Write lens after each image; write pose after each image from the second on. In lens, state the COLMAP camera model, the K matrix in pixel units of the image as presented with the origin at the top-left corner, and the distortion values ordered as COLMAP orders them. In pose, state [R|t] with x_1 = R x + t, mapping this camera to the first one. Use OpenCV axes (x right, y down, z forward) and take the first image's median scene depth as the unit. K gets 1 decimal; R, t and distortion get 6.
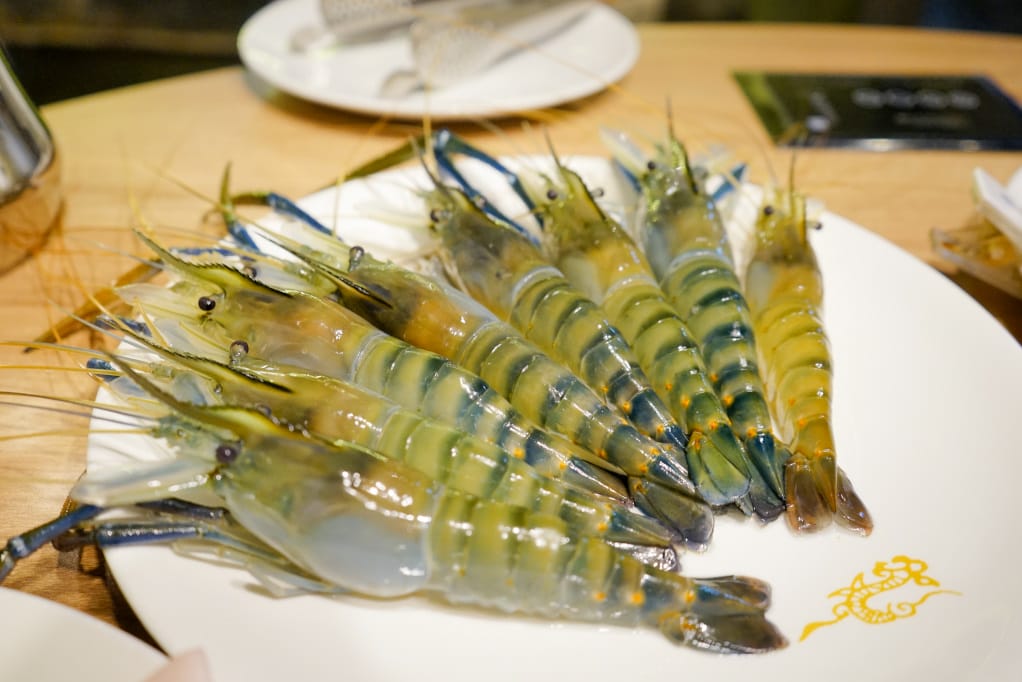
lens RADIAL K [[876.7, 0, 511.0], [0, 876.7, 341.0], [0, 0, 1]] dist [0.012344, 0.008557]
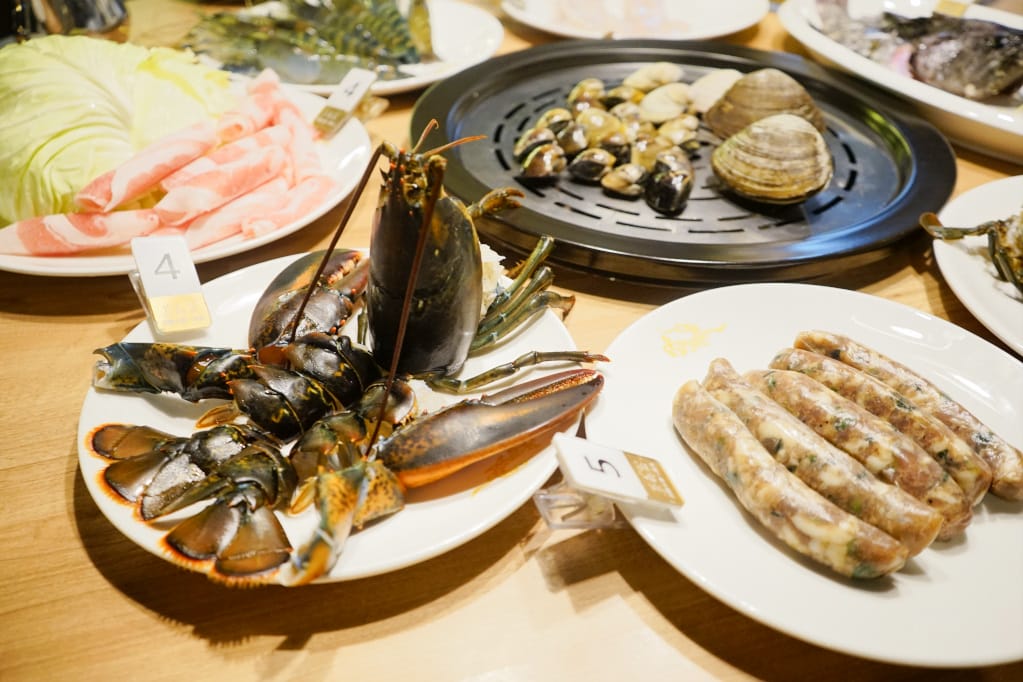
lens RADIAL K [[877.5, 0, 511.5], [0, 877.5, 341.0], [0, 0, 1]] dist [0.012344, 0.008557]
pose [[0.955248, -0.201144, 0.216894, -0.277326], [0.201293, 0.979292, 0.021642, 1.138356], [-0.216756, 0.022985, 0.975955, -2.144708]]
